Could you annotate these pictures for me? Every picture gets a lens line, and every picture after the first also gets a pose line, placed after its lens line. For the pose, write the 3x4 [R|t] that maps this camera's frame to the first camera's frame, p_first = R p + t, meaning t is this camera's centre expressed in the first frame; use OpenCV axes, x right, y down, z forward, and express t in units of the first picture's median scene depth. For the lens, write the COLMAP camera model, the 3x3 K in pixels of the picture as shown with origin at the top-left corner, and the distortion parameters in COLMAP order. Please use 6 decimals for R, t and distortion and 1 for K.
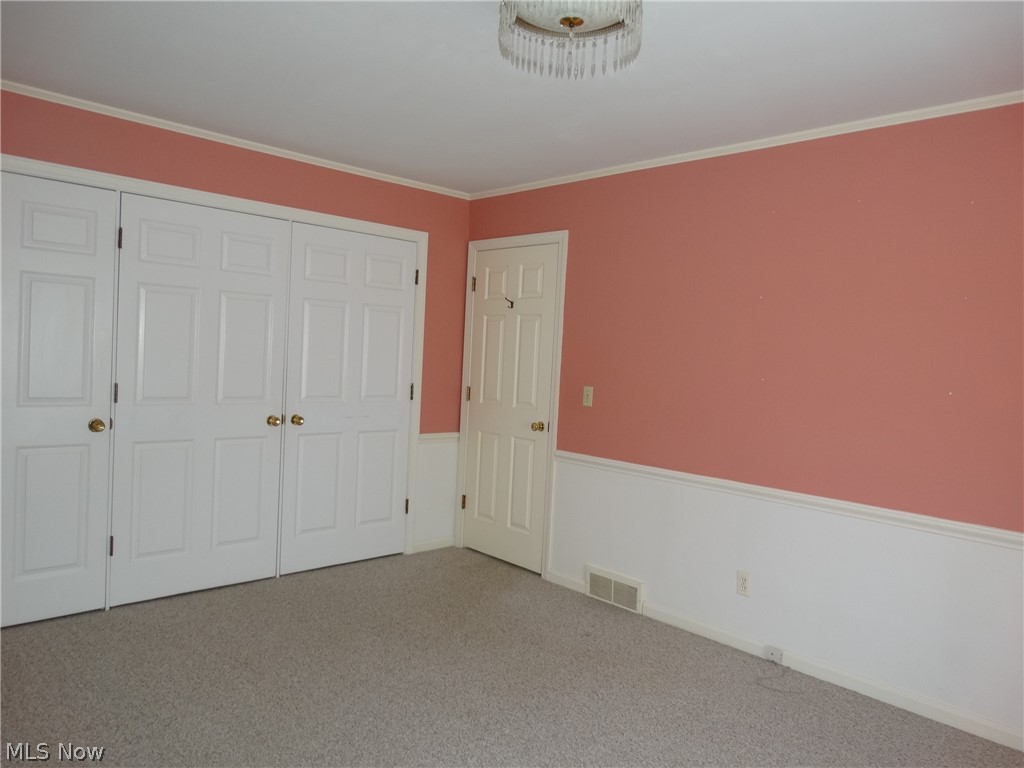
lens RADIAL K [[727.5, 0, 518.3], [0, 727.5, 383.5], [0, 0, 1]] dist [0.016040, 0.002153]
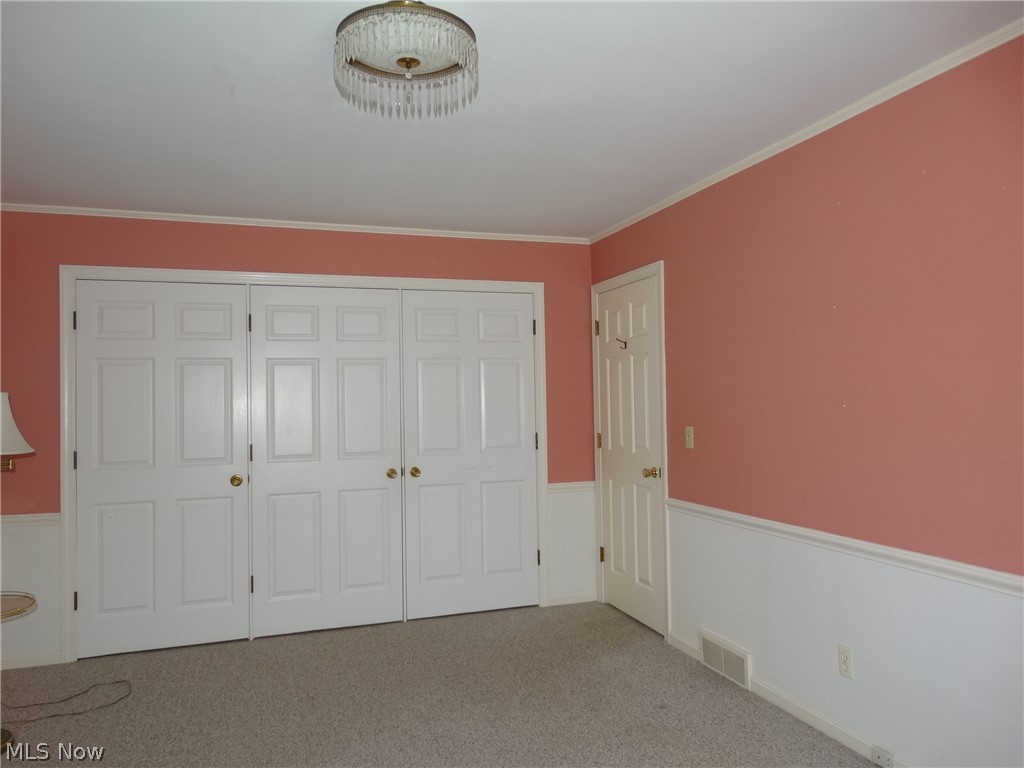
lens RADIAL K [[727.5, 0, 501.9], [0, 727.5, 384.7], [0, 0, 1]] dist [0.016040, 0.002153]
pose [[0.906693, -0.076834, -0.414734, 0.264530], [0.046638, 0.995502, -0.082468, 0.016296], [0.419205, 0.055430, 0.906198, 0.078164]]
